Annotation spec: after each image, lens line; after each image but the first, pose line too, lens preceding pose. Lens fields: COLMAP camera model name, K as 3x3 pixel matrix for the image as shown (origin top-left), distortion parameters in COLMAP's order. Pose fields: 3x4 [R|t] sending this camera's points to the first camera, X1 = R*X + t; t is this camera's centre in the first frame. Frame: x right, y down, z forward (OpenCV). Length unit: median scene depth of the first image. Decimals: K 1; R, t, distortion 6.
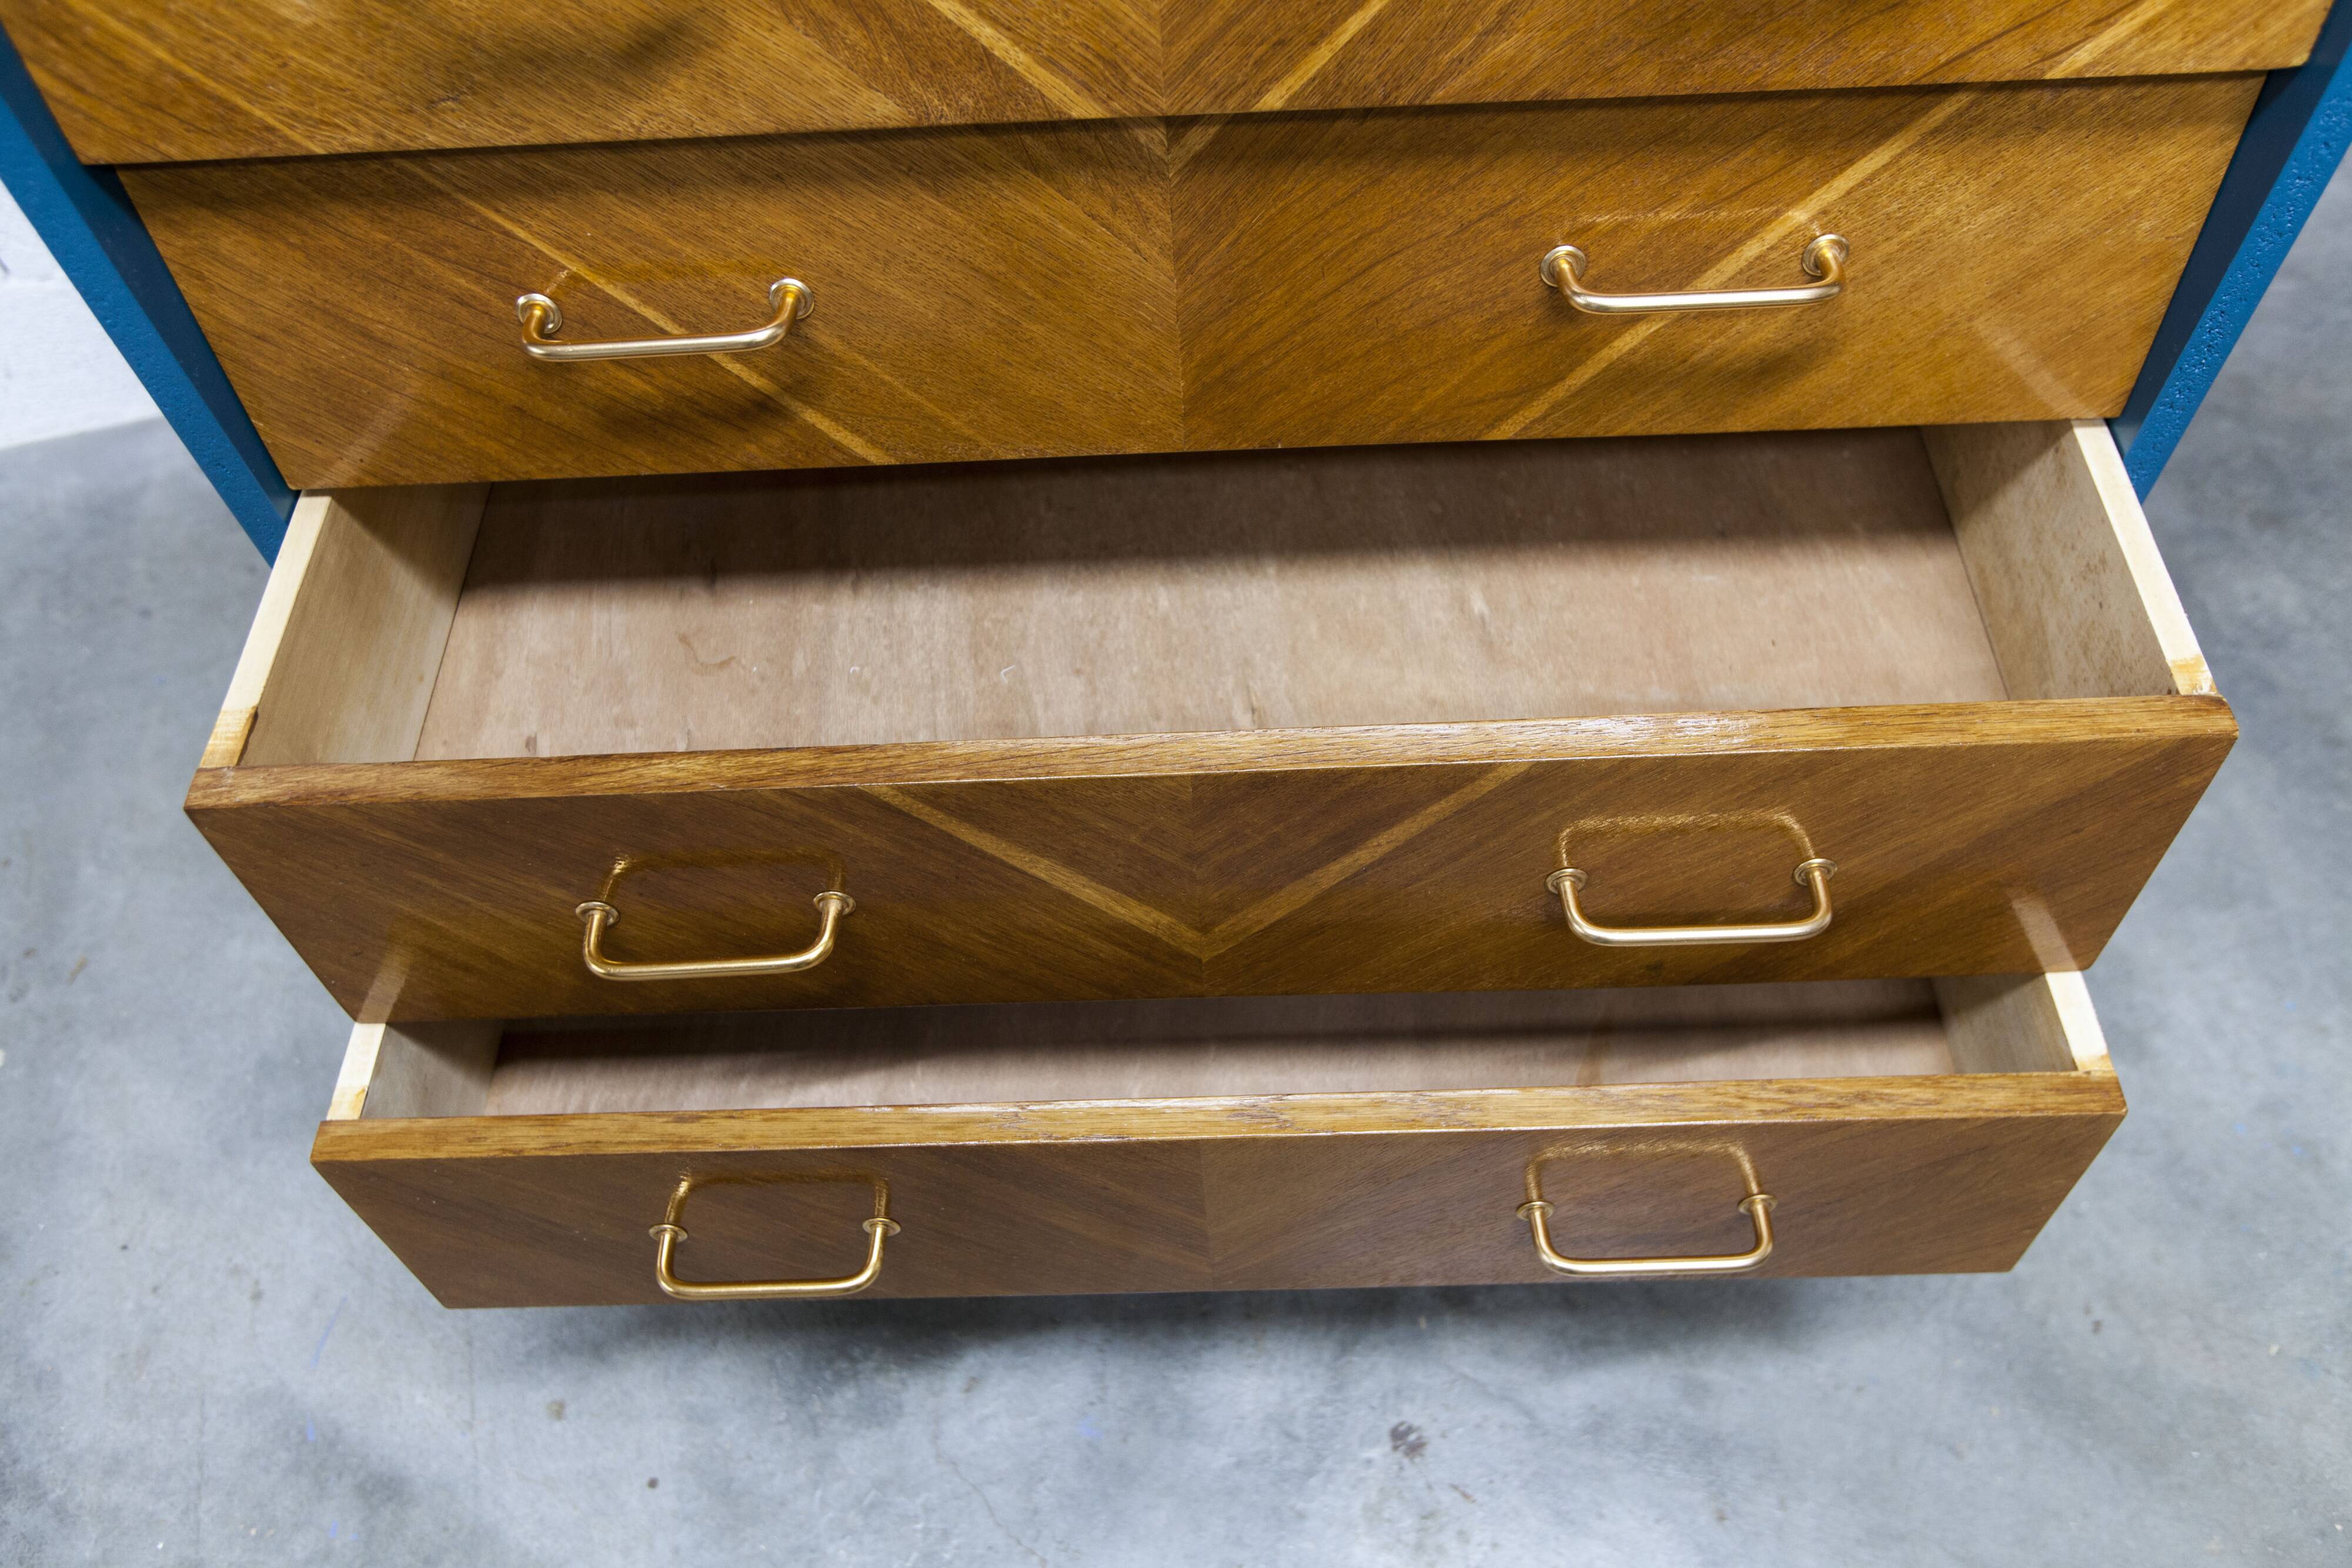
lens RADIAL K [[1687.4, 0, 1180.5], [0, 1687.4, 797.0], [0, 0, 1]] dist [0.004369, -0.005590]
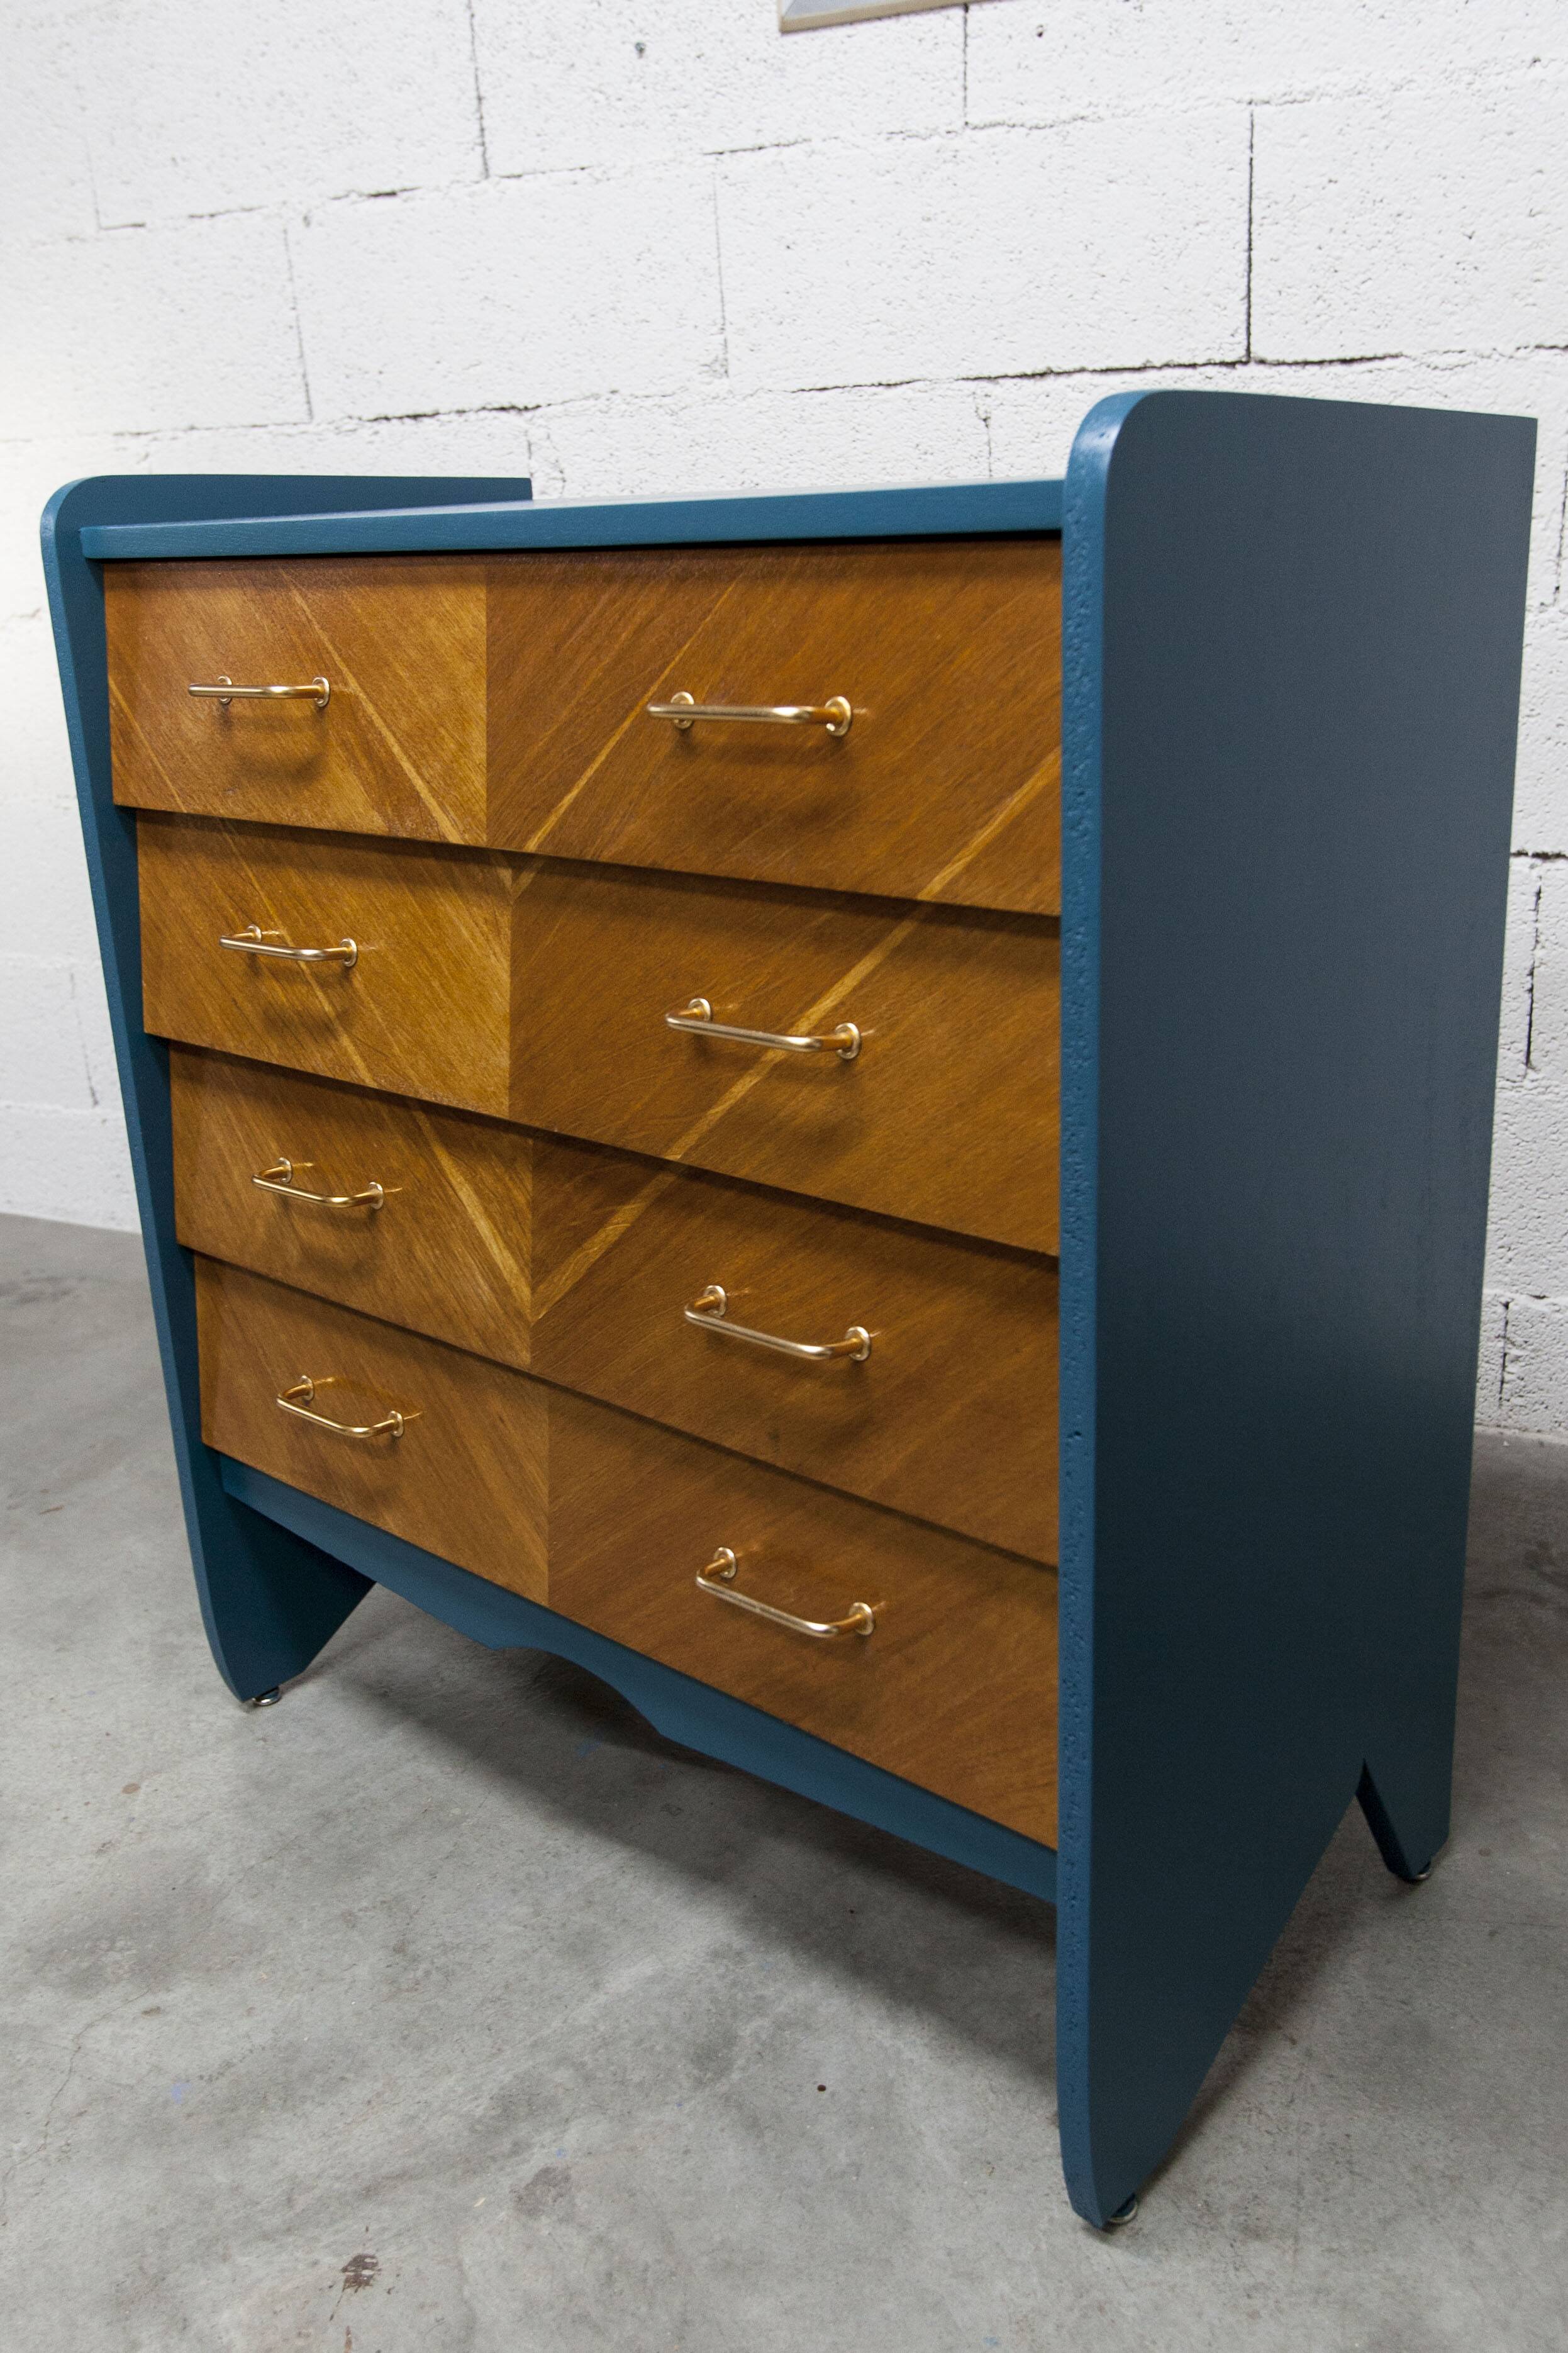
lens RADIAL K [[2037.7, 0, 784.0], [0, 2037.7, 1176.5], [0, 0, 1]] dist [-0.008950, 0.013664]
pose [[0.741809, 0.224241, -0.632008, 0.847709], [-0.541647, 0.756012, -0.367511, 0.217543], [0.395394, 0.614949, 0.682276, 0.001423]]
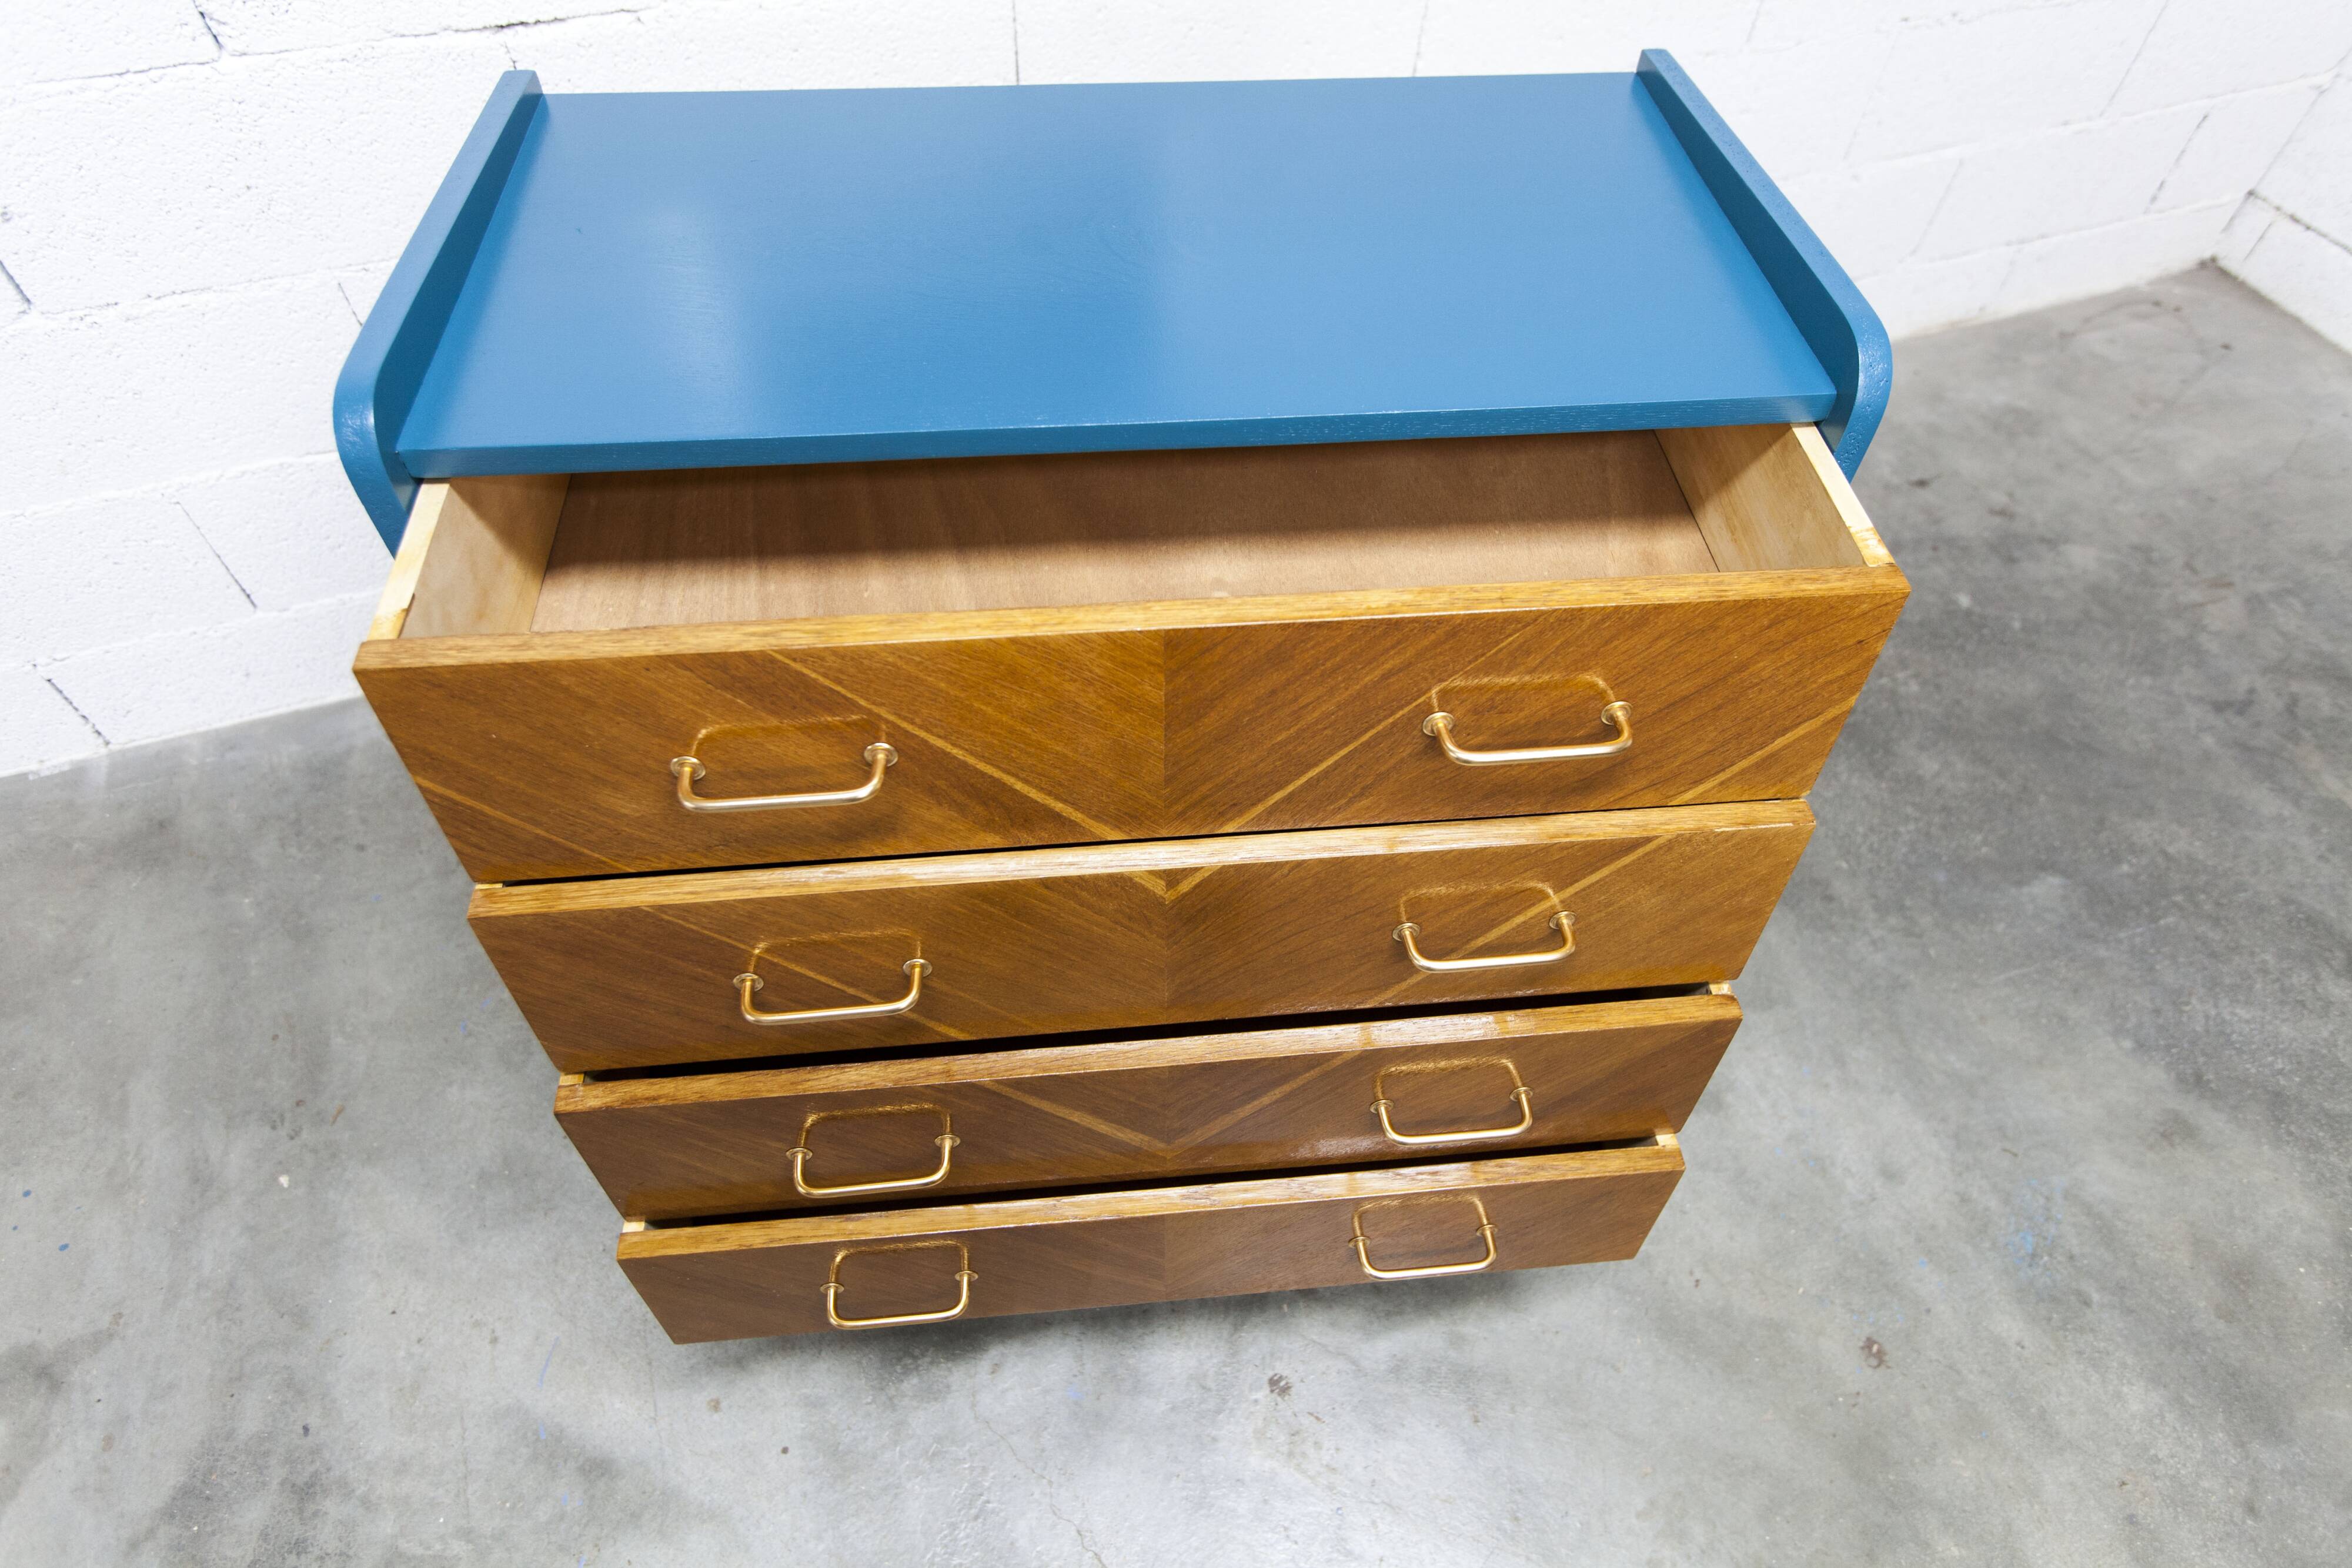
lens RADIAL K [[1332.4, 0, 1178.8], [0, 1332.4, 804.5], [0, 0, 1]] dist [-0.000344, 0.002048]
pose [[0.994289, -0.026468, 0.103386, -0.071743], [0.031576, 0.998344, -0.048088, -0.099897], [-0.101942, 0.051078, 0.993478, -0.244418]]
